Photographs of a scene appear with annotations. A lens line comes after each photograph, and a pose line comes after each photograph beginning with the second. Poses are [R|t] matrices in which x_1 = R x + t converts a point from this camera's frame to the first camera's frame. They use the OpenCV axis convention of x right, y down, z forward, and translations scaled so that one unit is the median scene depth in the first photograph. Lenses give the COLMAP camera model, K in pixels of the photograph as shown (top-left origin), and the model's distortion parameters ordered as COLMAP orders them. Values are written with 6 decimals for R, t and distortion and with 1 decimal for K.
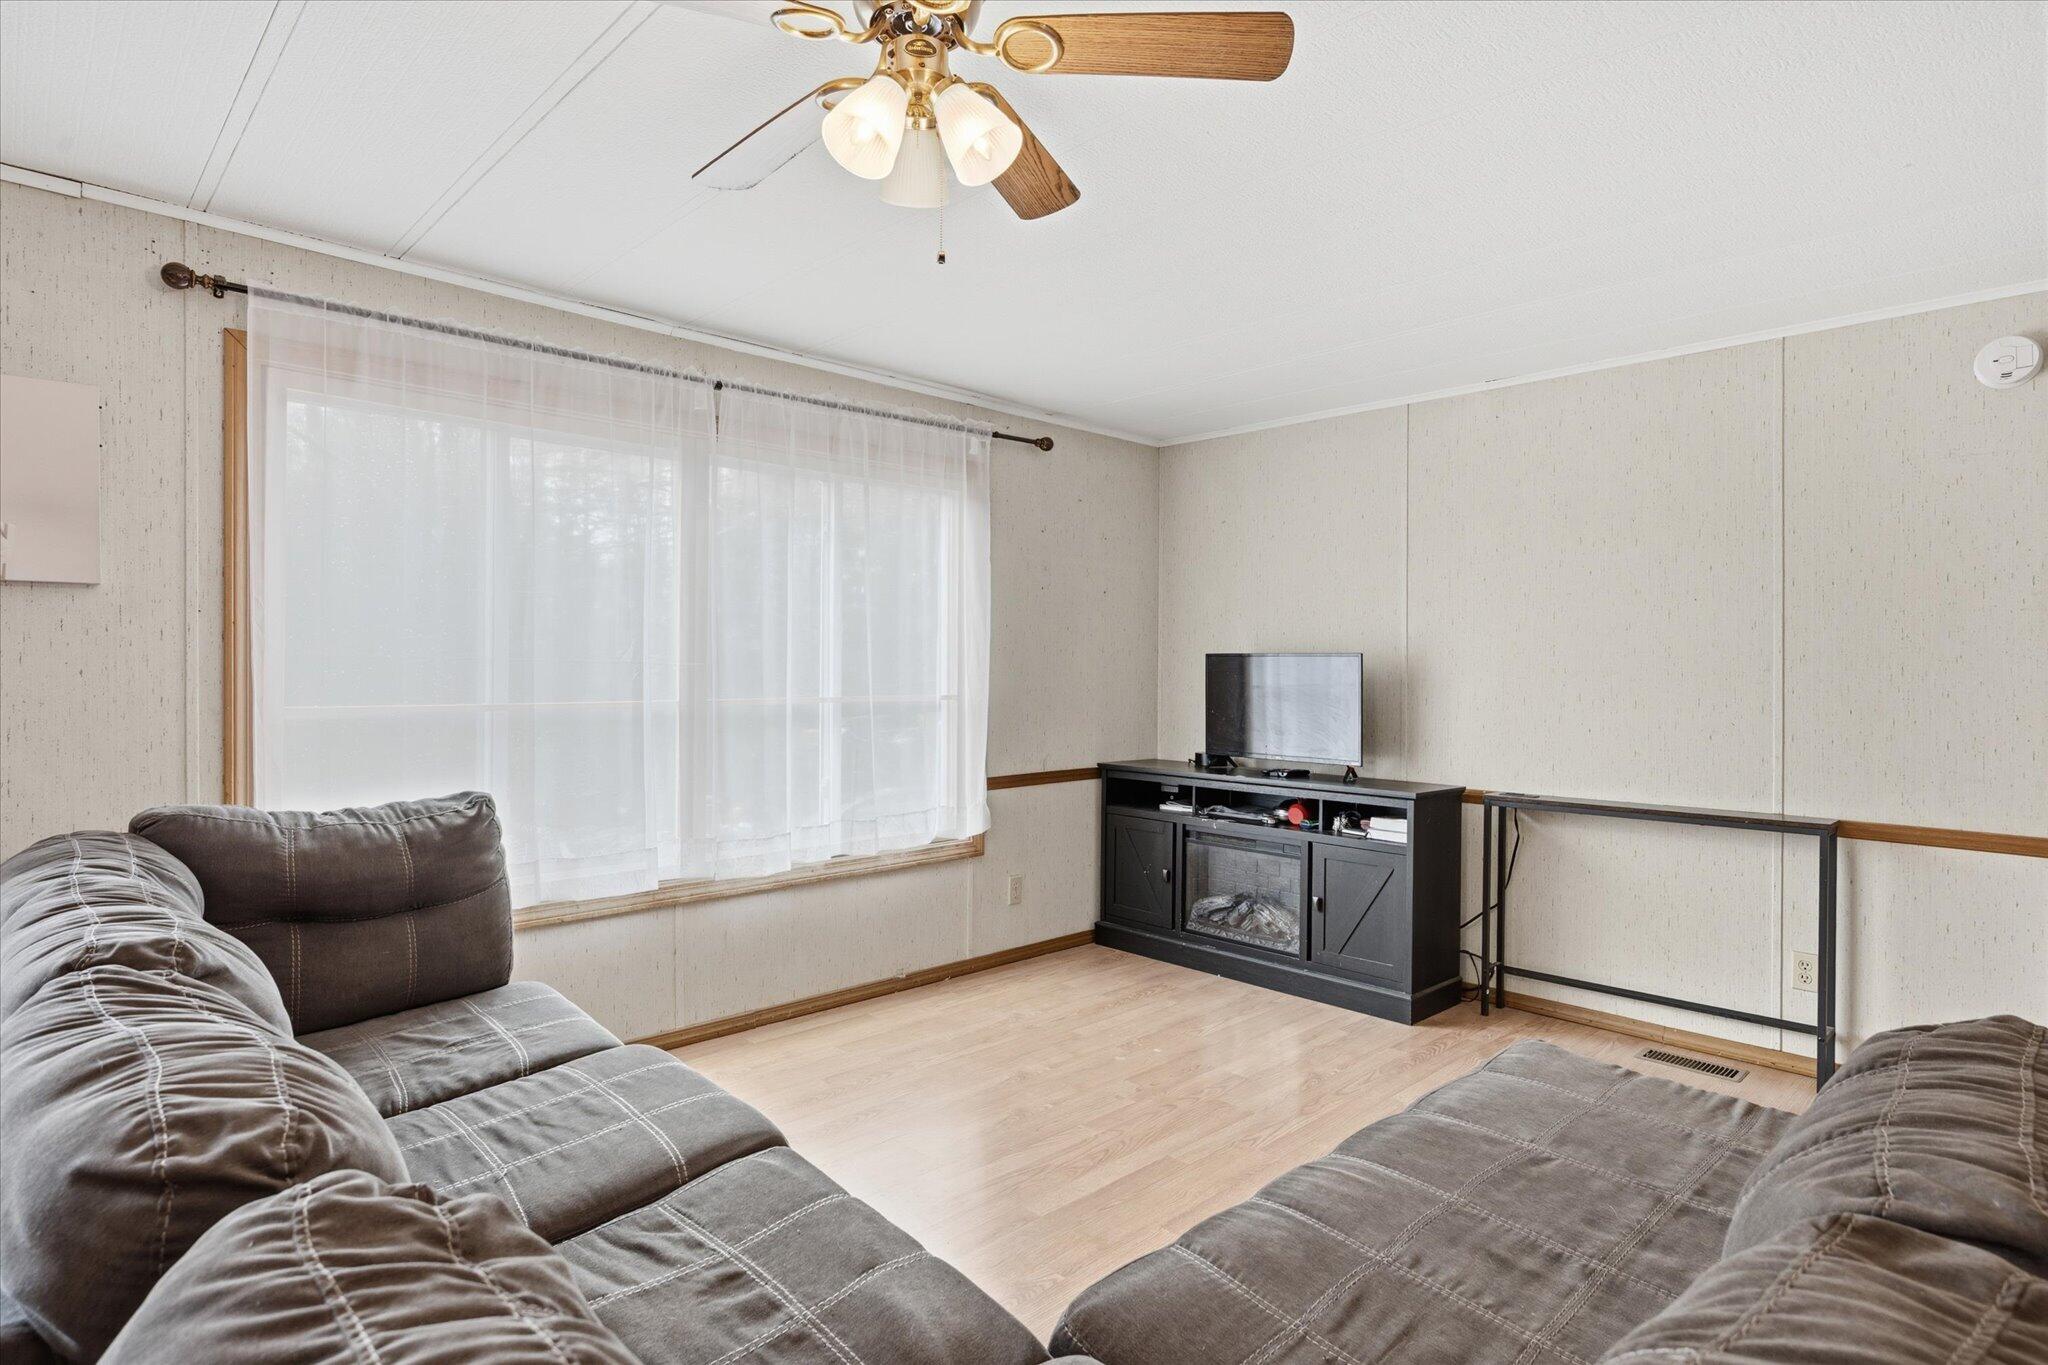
lens RADIAL K [[1090.9, 0, 1028.9], [0, 1090.9, 669.4], [0, 0, 1]] dist [-0.003460, -0.000483]
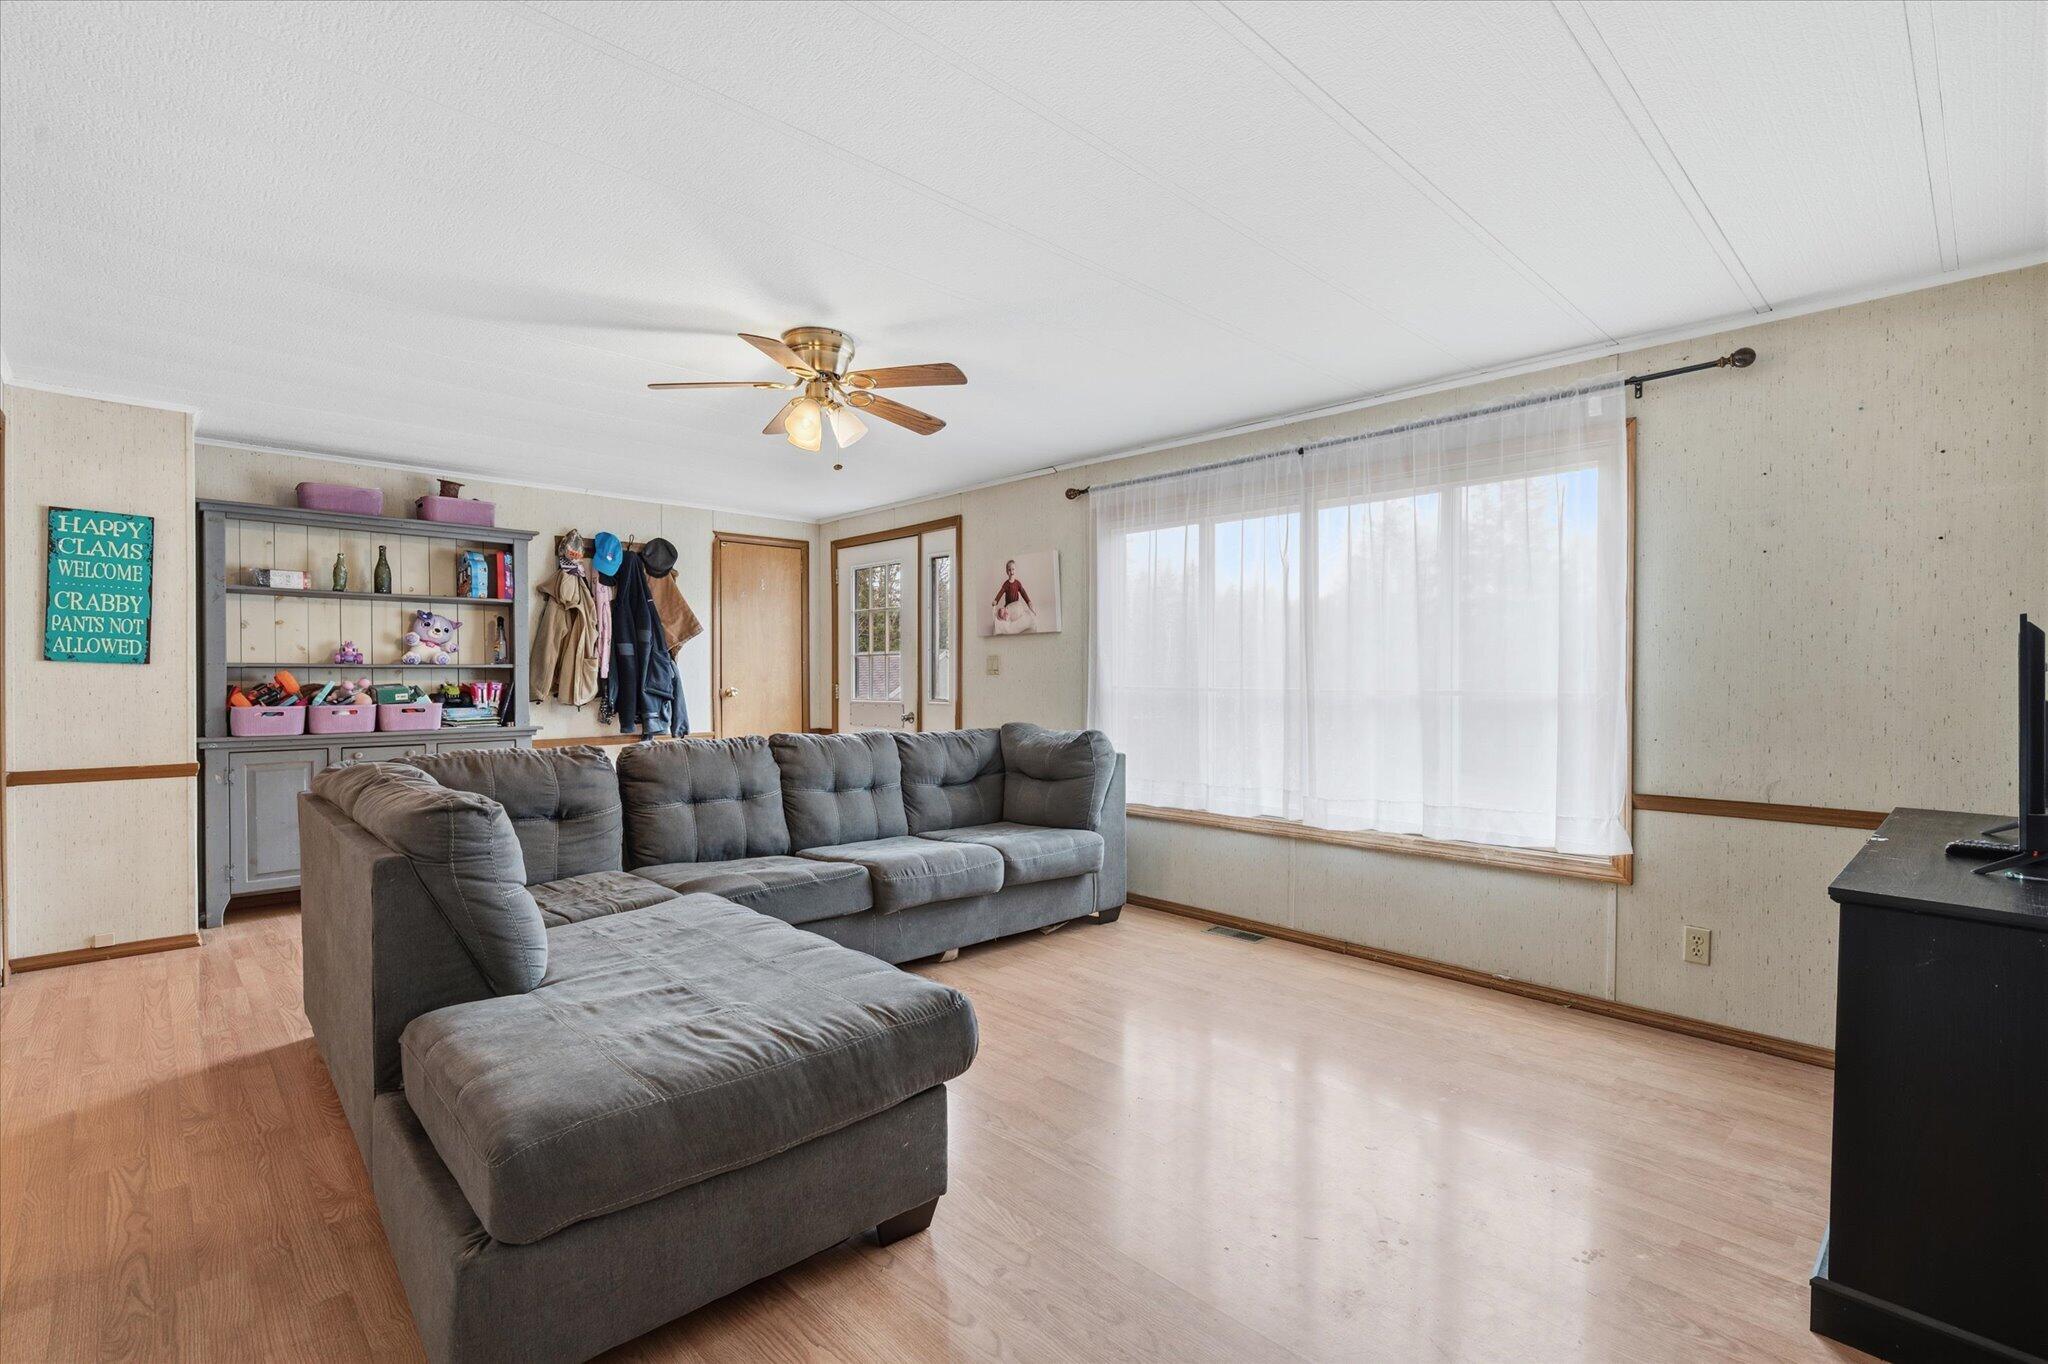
lens RADIAL K [[930.9, 0, 1021.3], [0, 930.9, 674.8], [0, 0, 1]] dist [-0.001686, -0.000385]
pose [[-0.008888, -0.004903, -0.999948, 0.755316], [-0.005395, 0.999974, -0.004855, 0.017299], [0.999946, 0.005352, -0.008914, 0.595783]]
